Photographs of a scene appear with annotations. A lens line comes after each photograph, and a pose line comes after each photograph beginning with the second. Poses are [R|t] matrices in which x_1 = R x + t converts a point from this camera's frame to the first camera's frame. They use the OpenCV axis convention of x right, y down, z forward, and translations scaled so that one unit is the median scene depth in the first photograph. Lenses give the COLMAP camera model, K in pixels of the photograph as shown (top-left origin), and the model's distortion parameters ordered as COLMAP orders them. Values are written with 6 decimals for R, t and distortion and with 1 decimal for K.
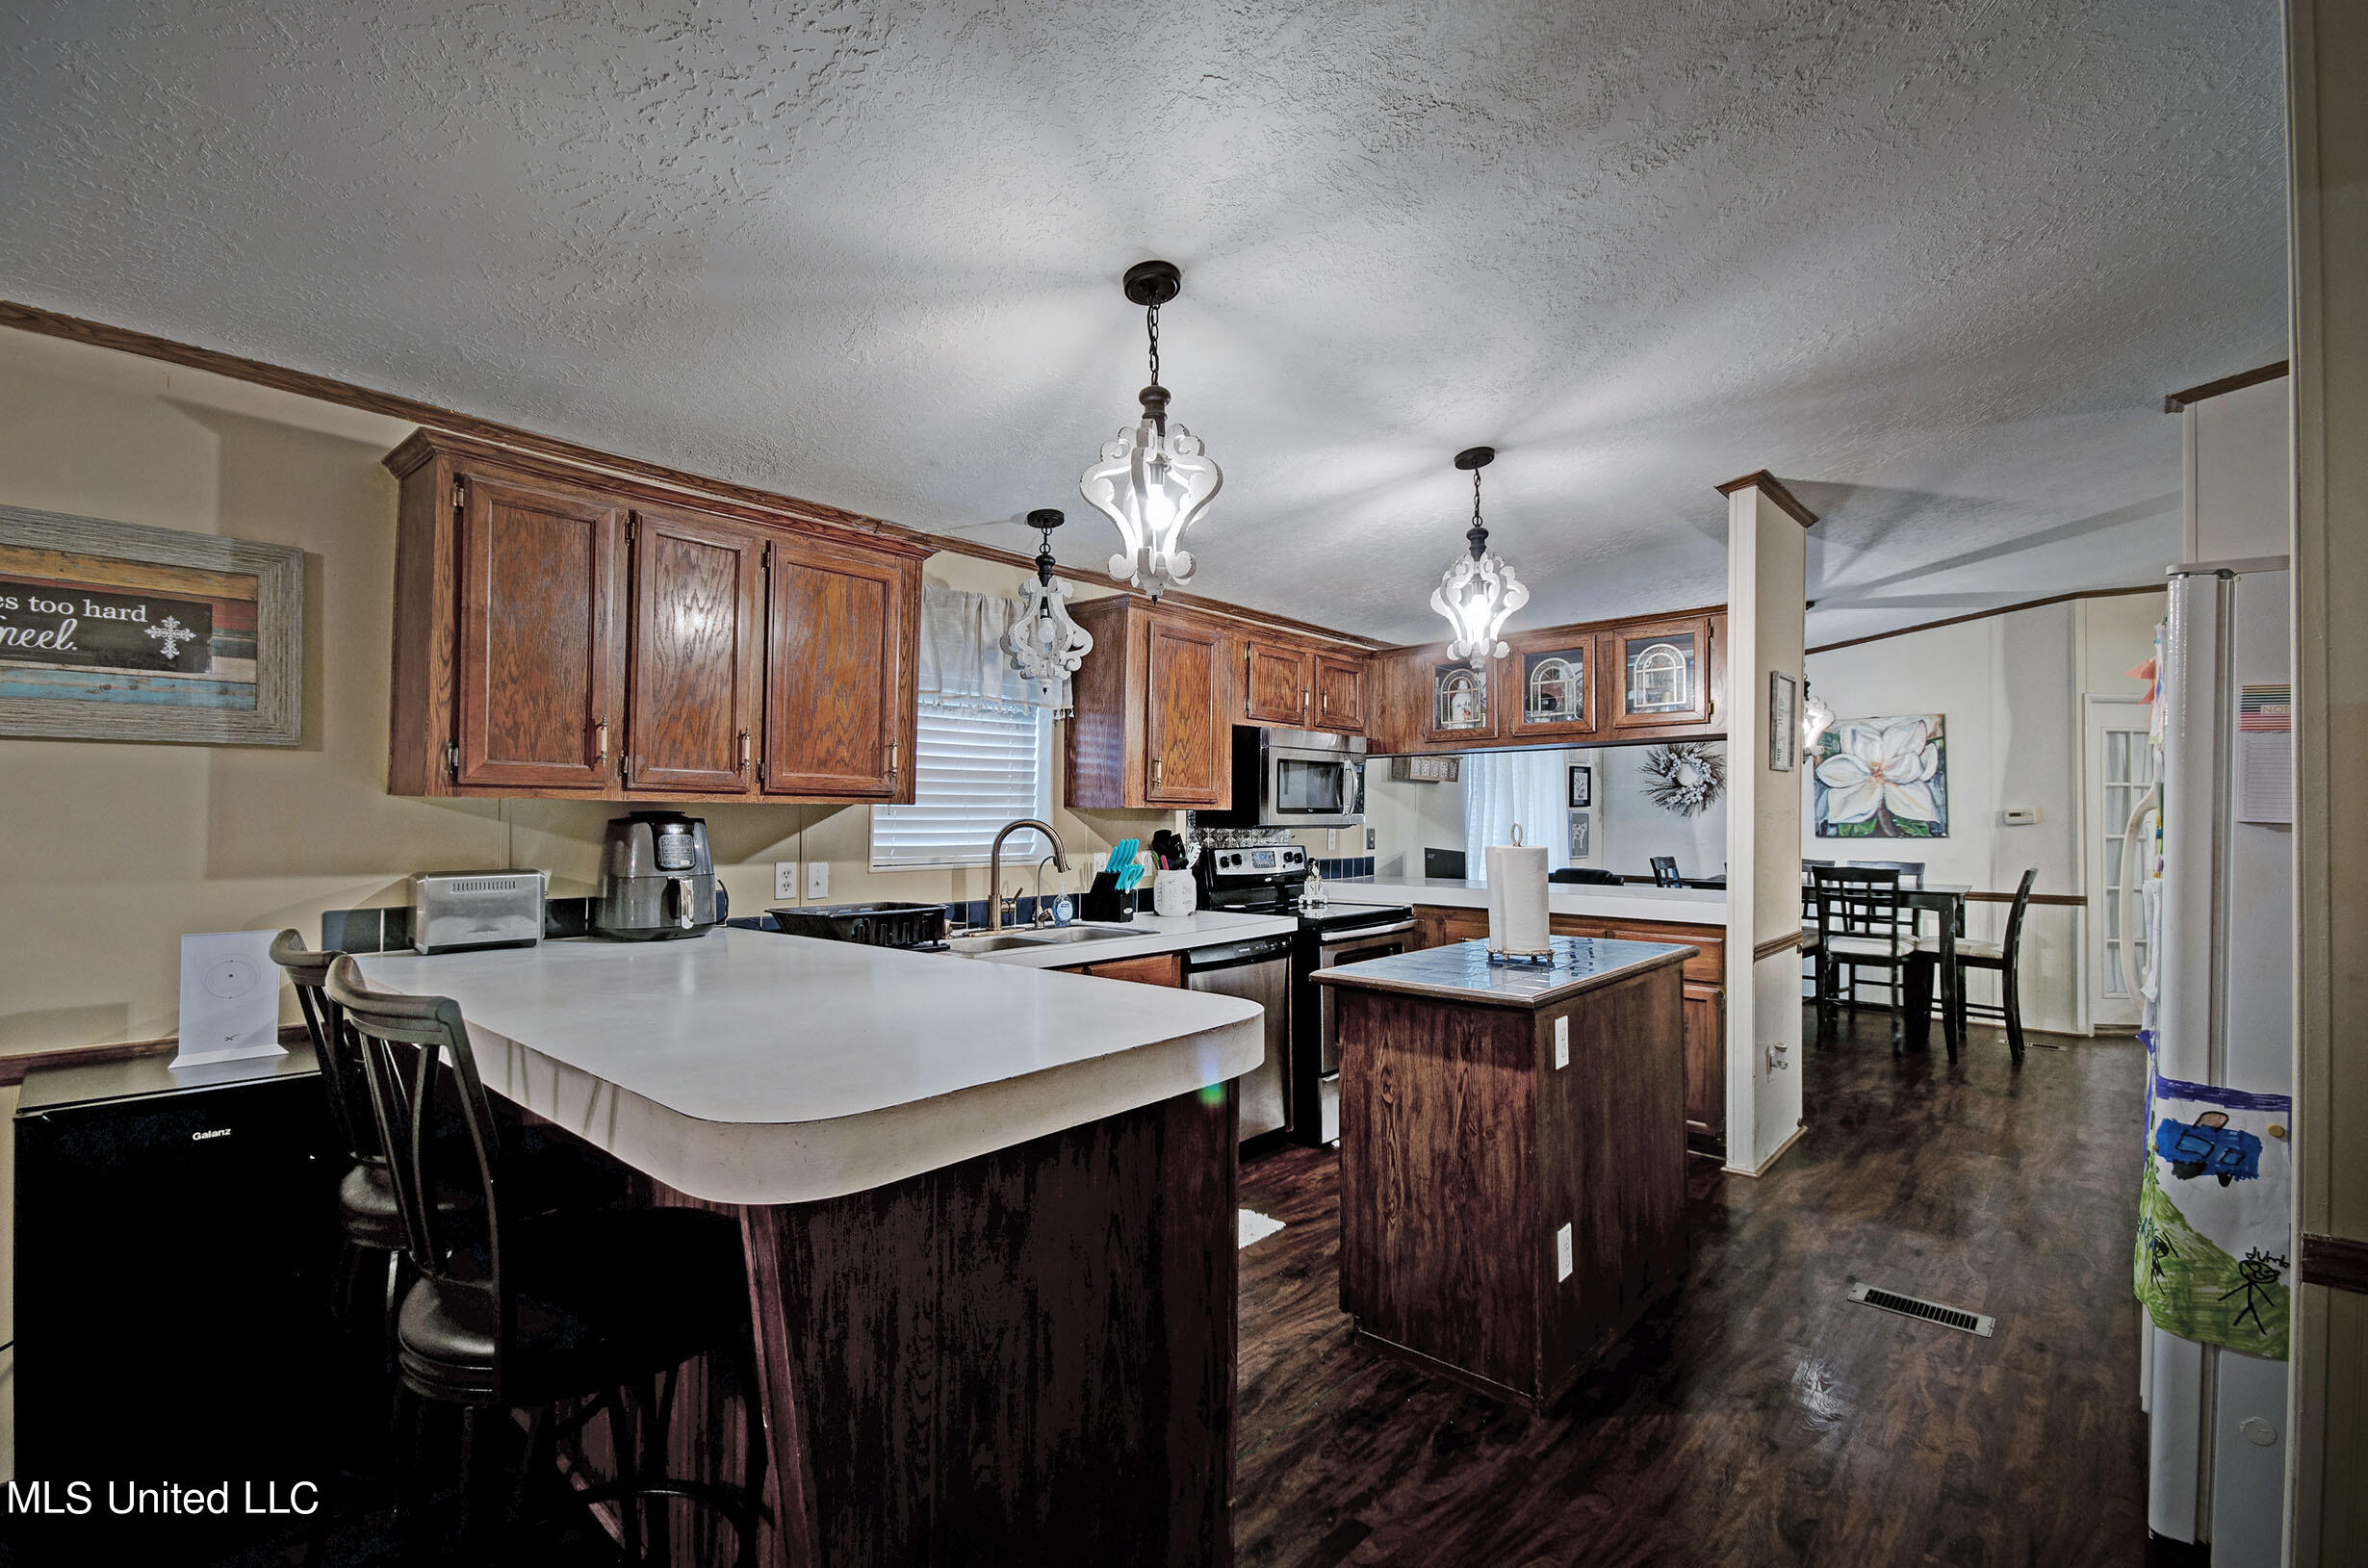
lens RADIAL K [[1045.4, 0, 1188.9], [0, 1045.4, 796.8], [0, 0, 1]] dist [0.013716, -0.000172]
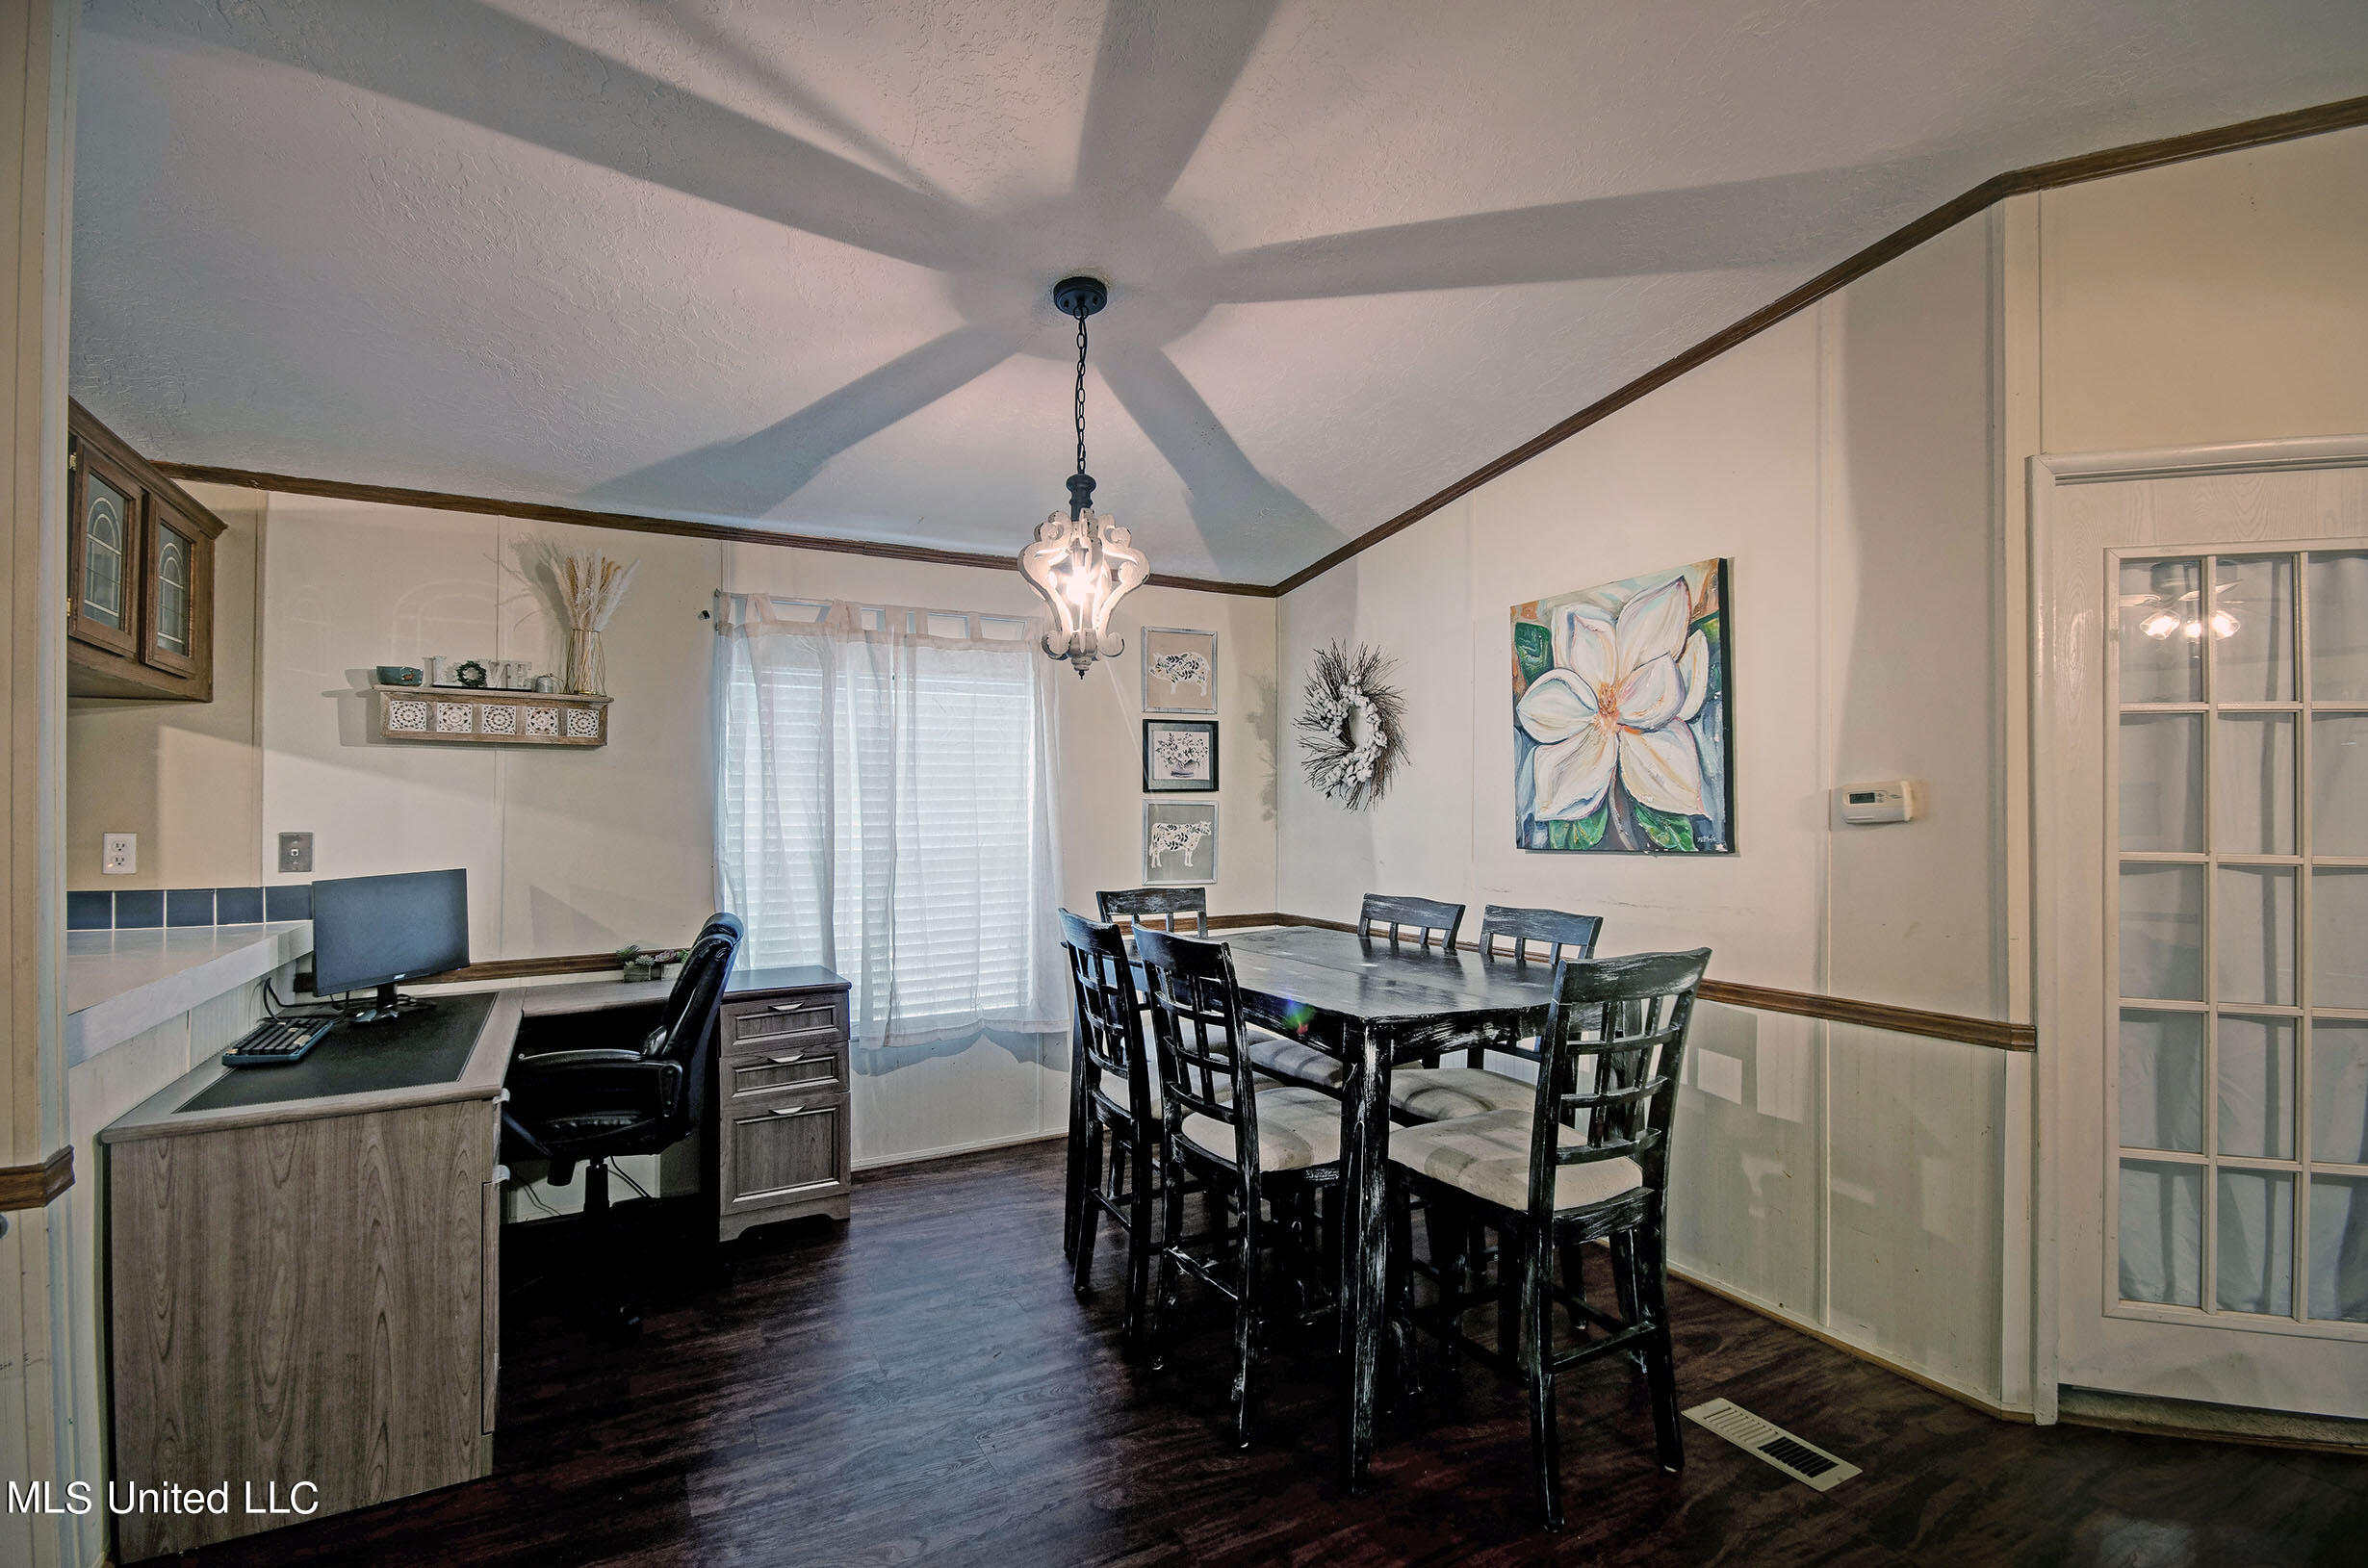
lens RADIAL K [[1083.7, 0, 1176.0], [0, 1083.7, 794.1], [0, 0, 1]] dist [-0.002413, 0.000259]
pose [[0.943900, 0.000829, -0.330230, 0.643208], [-0.003809, 0.999958, -0.008378, 0.018861], [0.330209, 0.009166, 0.943863, 0.516971]]
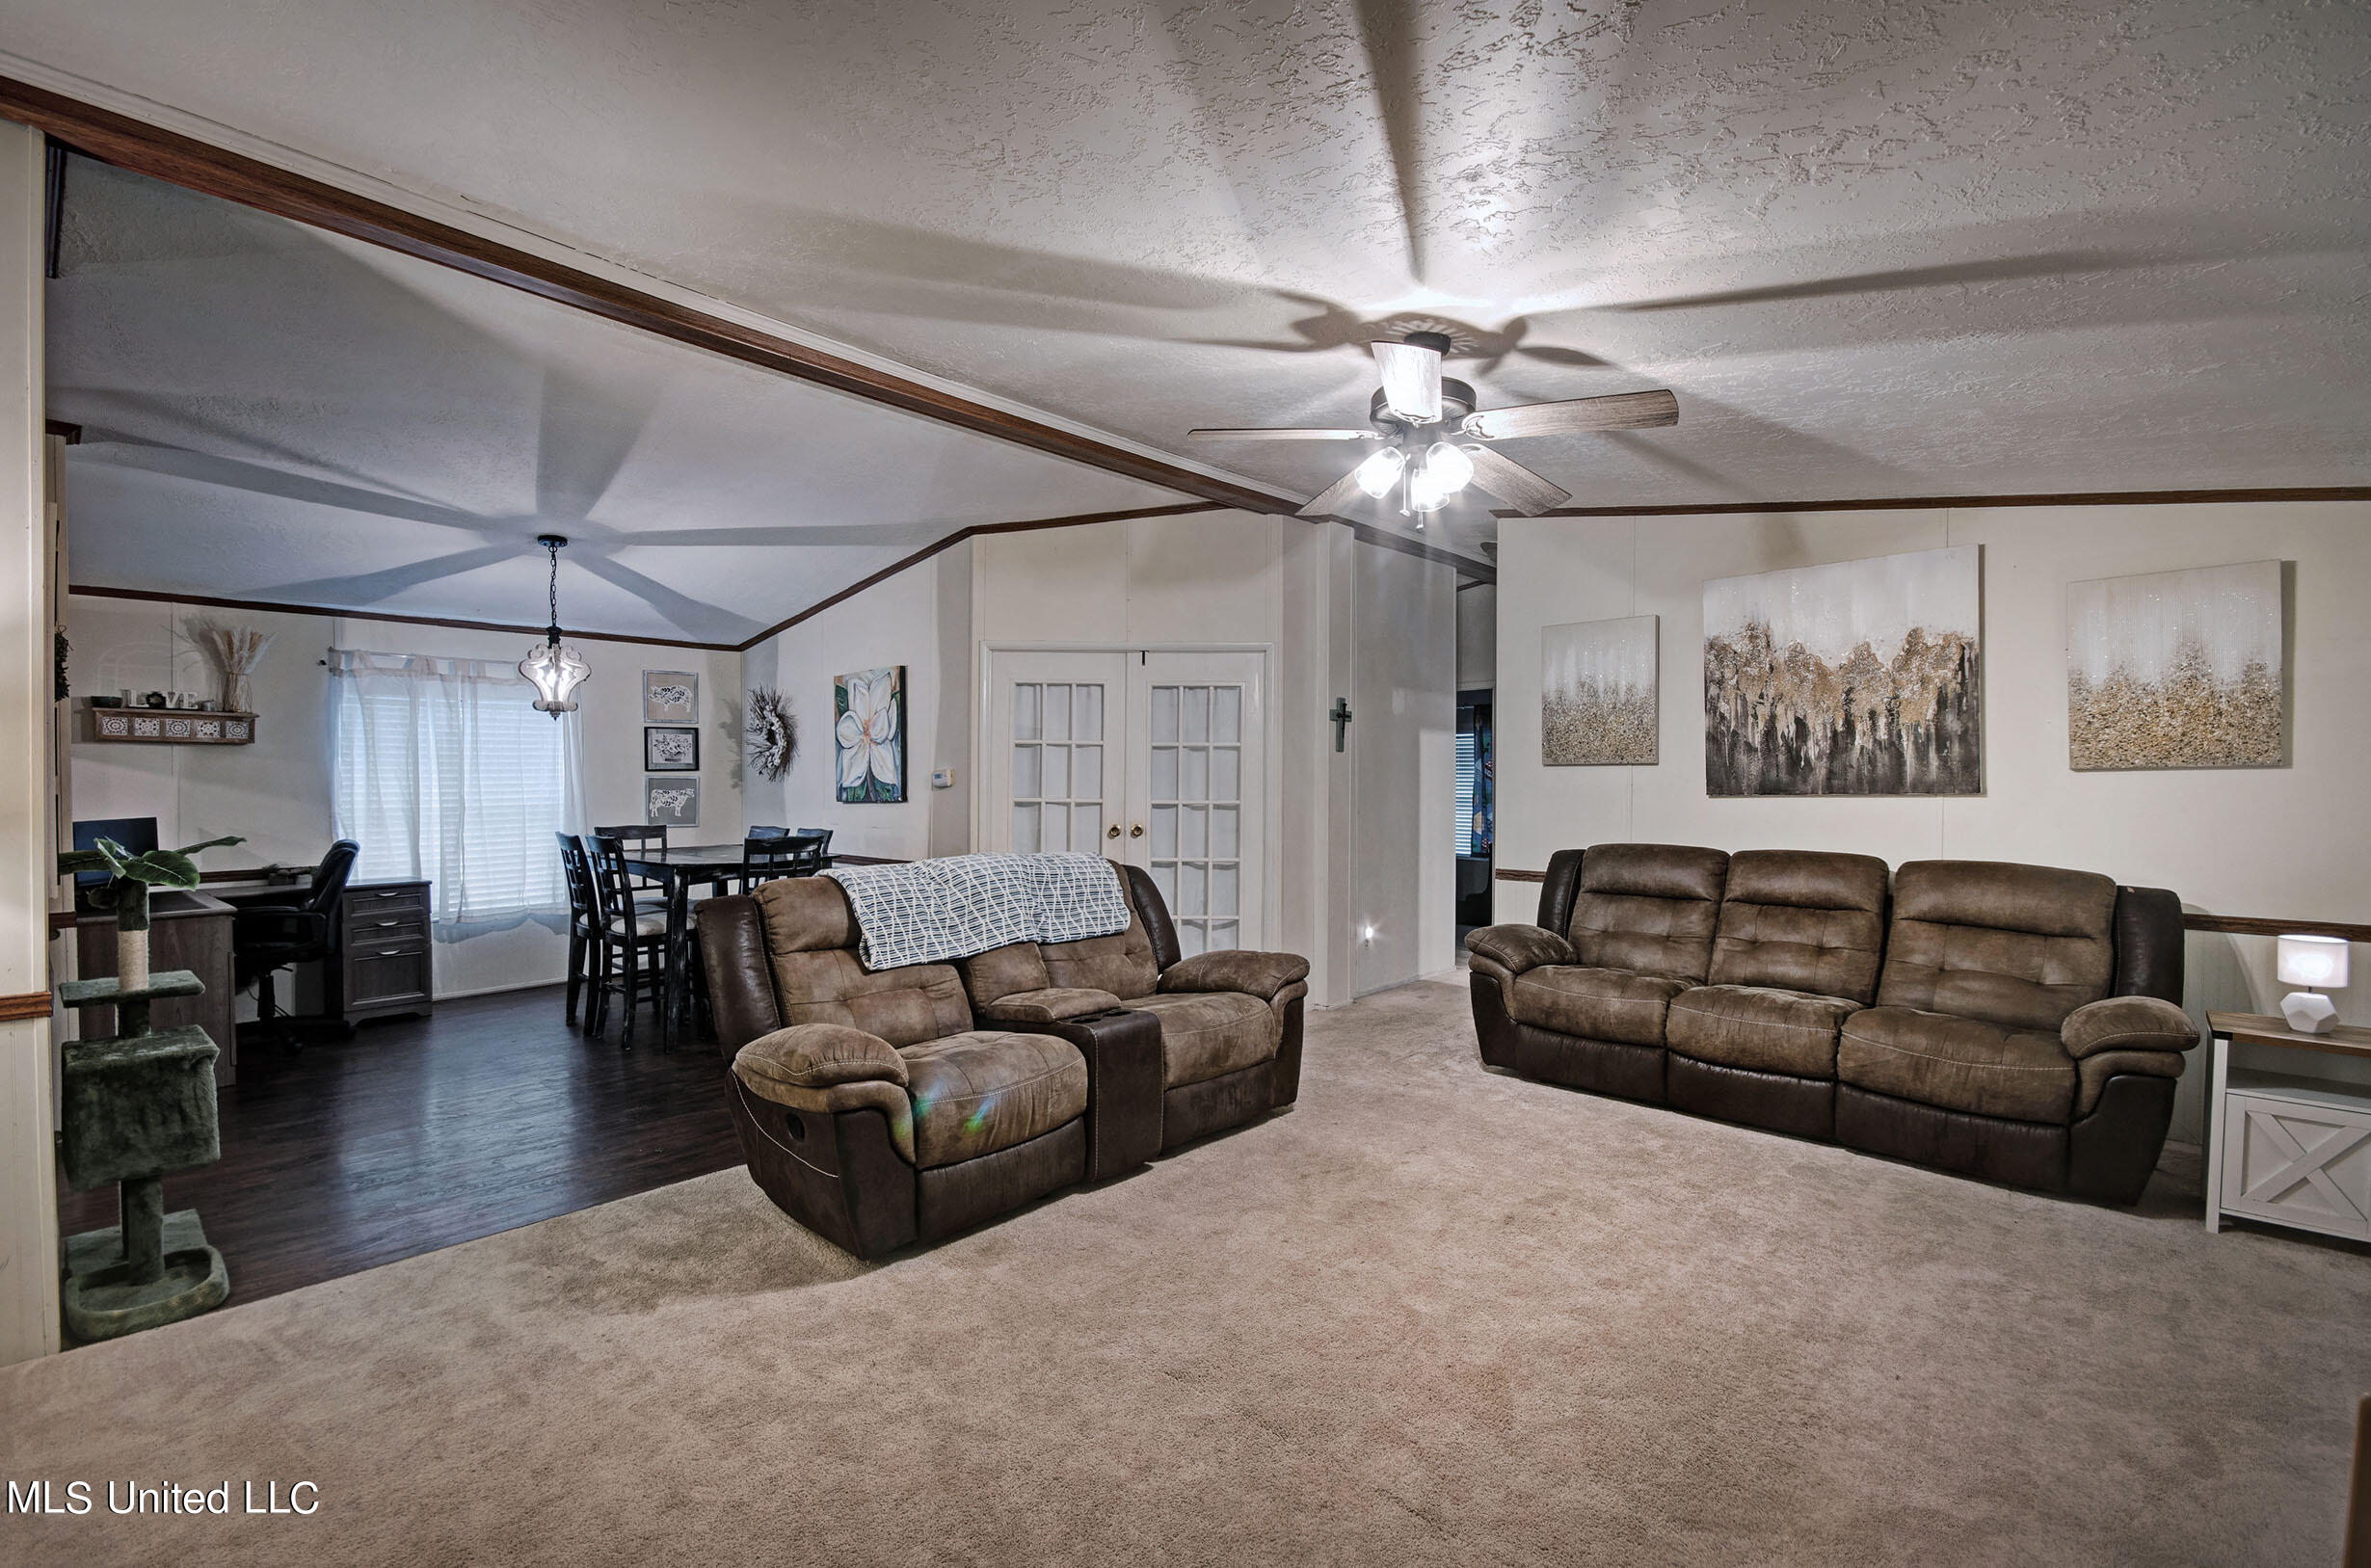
lens RADIAL K [[1046.7, 0, 1177.8], [0, 1046.7, 792.1], [0, 0, 1]] dist [0.013716, -0.000172]
pose [[0.999817, 0.004776, -0.018514, 0.954614], [-0.004514, 0.999890, 0.014146, 0.015833], [0.018580, -0.014060, 0.999729, 0.101153]]
